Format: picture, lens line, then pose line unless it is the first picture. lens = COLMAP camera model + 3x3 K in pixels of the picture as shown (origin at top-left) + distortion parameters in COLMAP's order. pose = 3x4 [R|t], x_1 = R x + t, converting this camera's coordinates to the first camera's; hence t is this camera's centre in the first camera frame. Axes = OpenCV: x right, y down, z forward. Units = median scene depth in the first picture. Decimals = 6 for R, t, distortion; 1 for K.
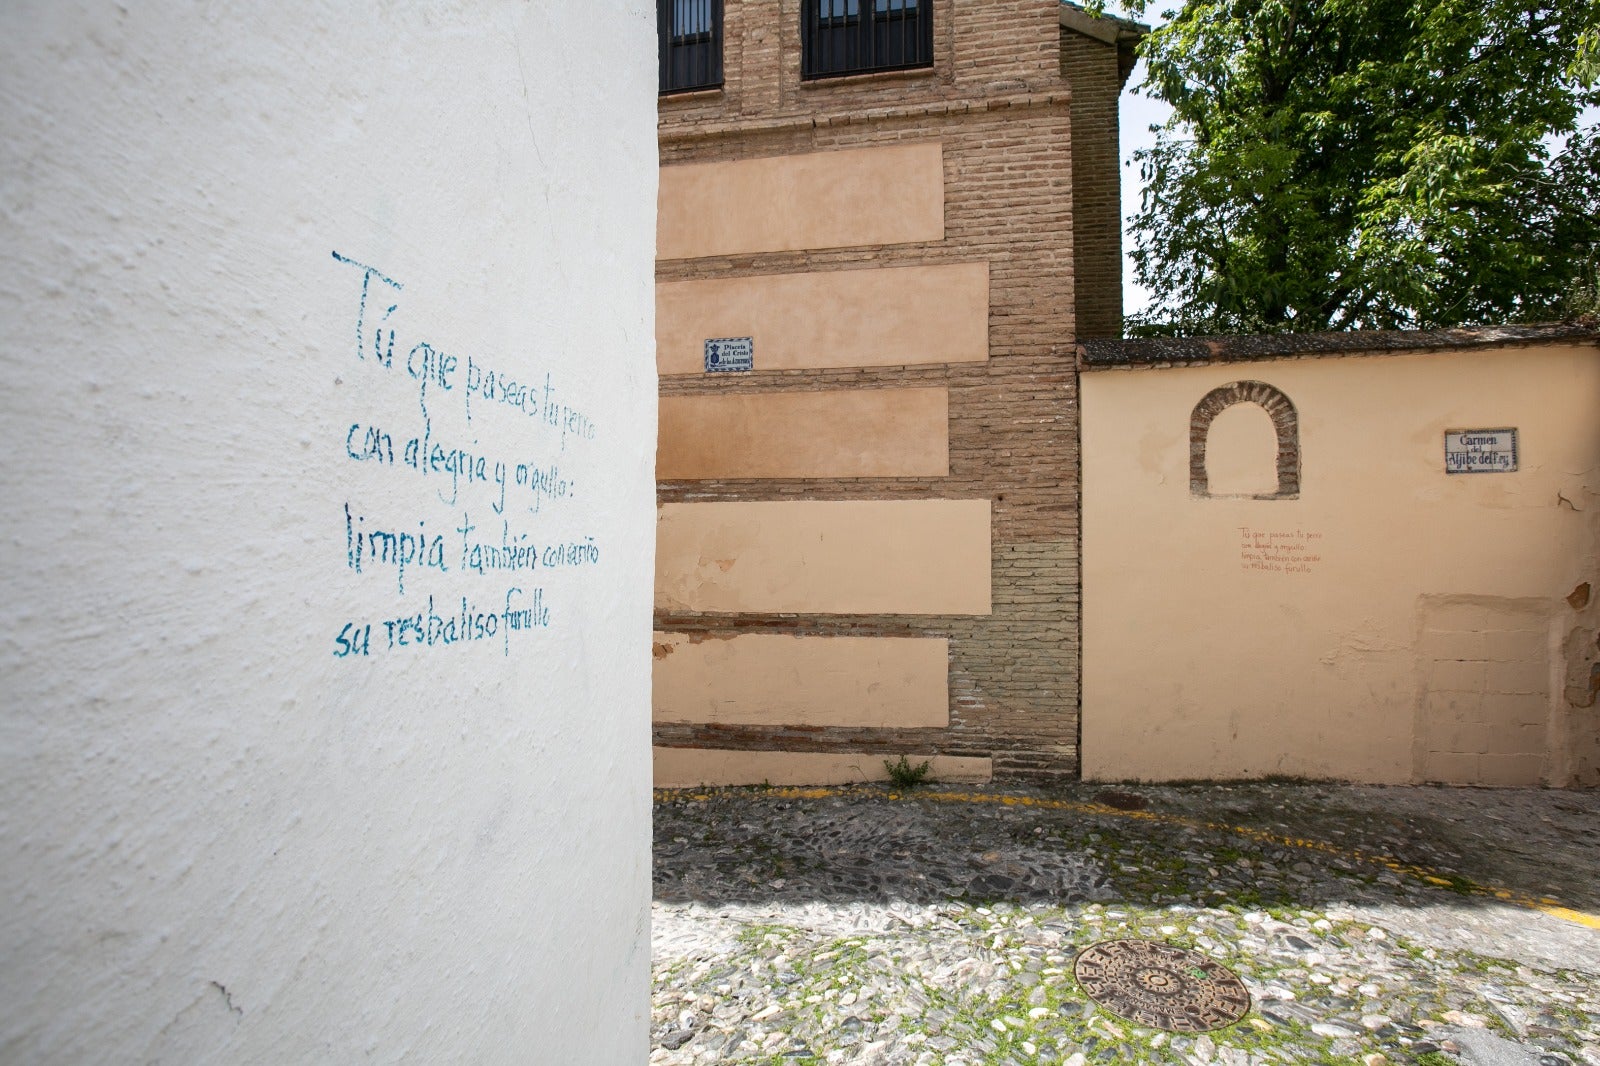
lens RADIAL K [[762.5, 0, 786.0], [0, 762.5, 526.1], [0, 0, 1]] dist [-0.058764, 0.025250]
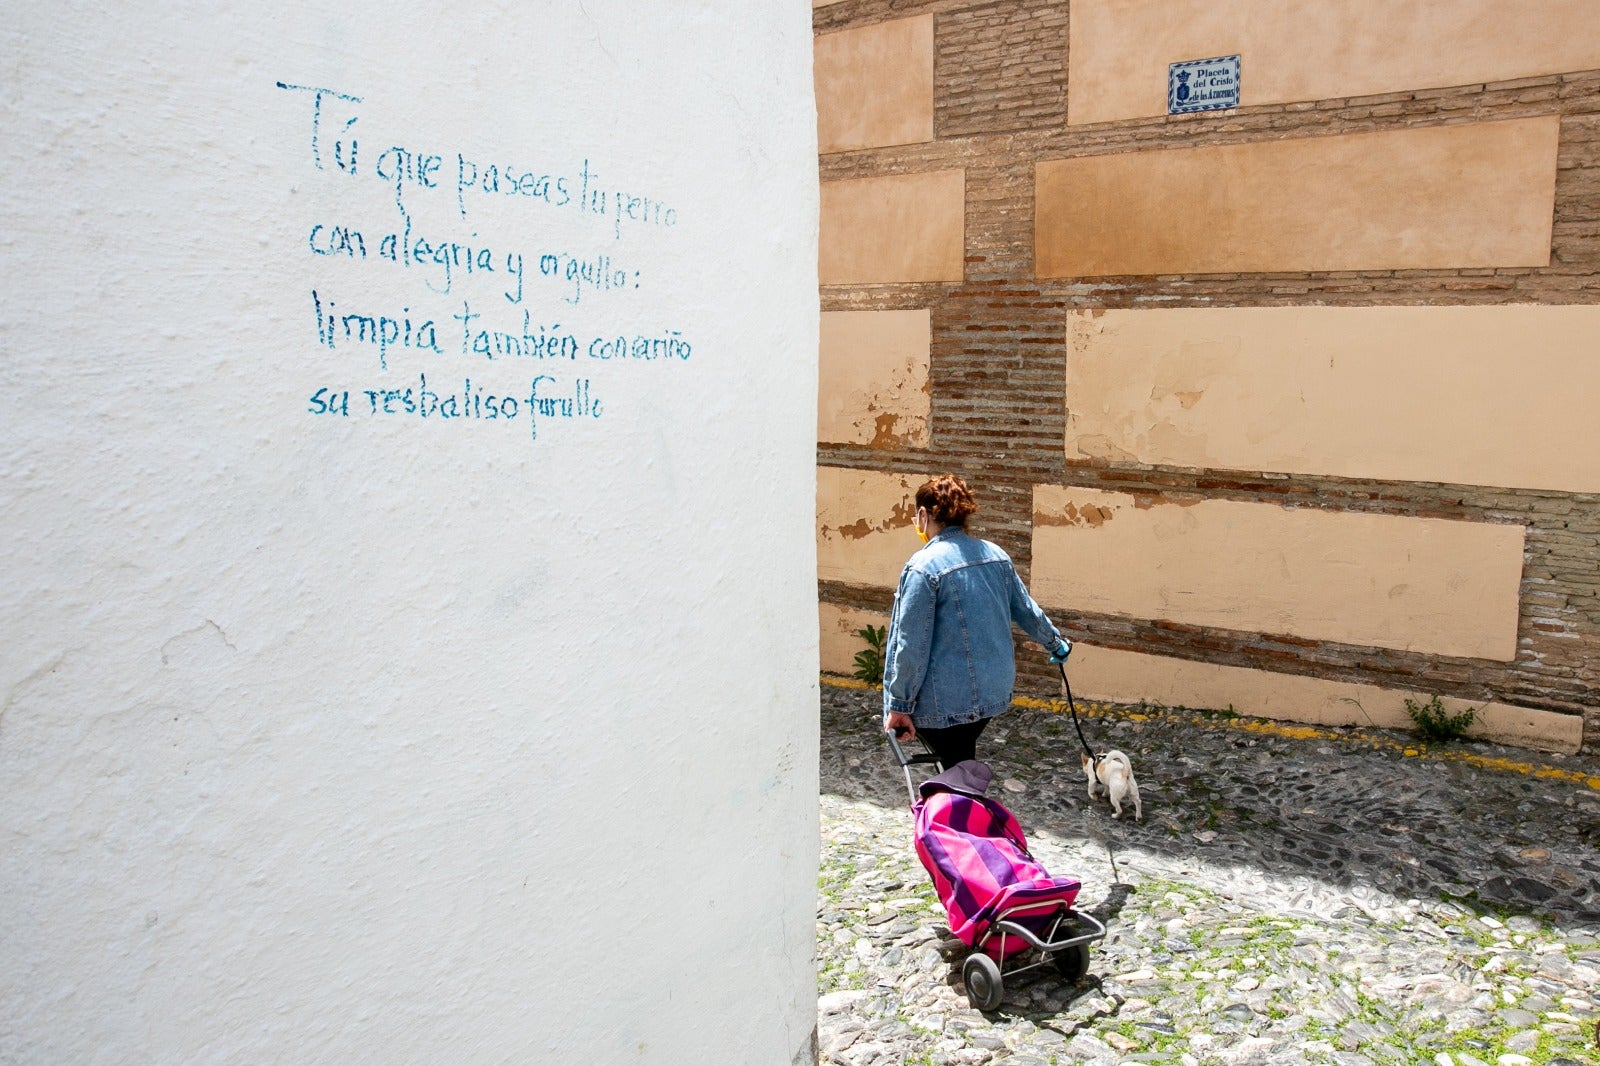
lens RADIAL K [[1102.4, 0, 912.7], [0, 1102.4, 528.7], [0, 0, 1]] dist [-0.072029, 0.040547]
pose [[0.916445, 0.073411, -0.393369, 0.135146], [-0.008545, 0.986394, 0.164176, 0.007194], [0.400069, -0.147097, 0.904603, -0.036118]]
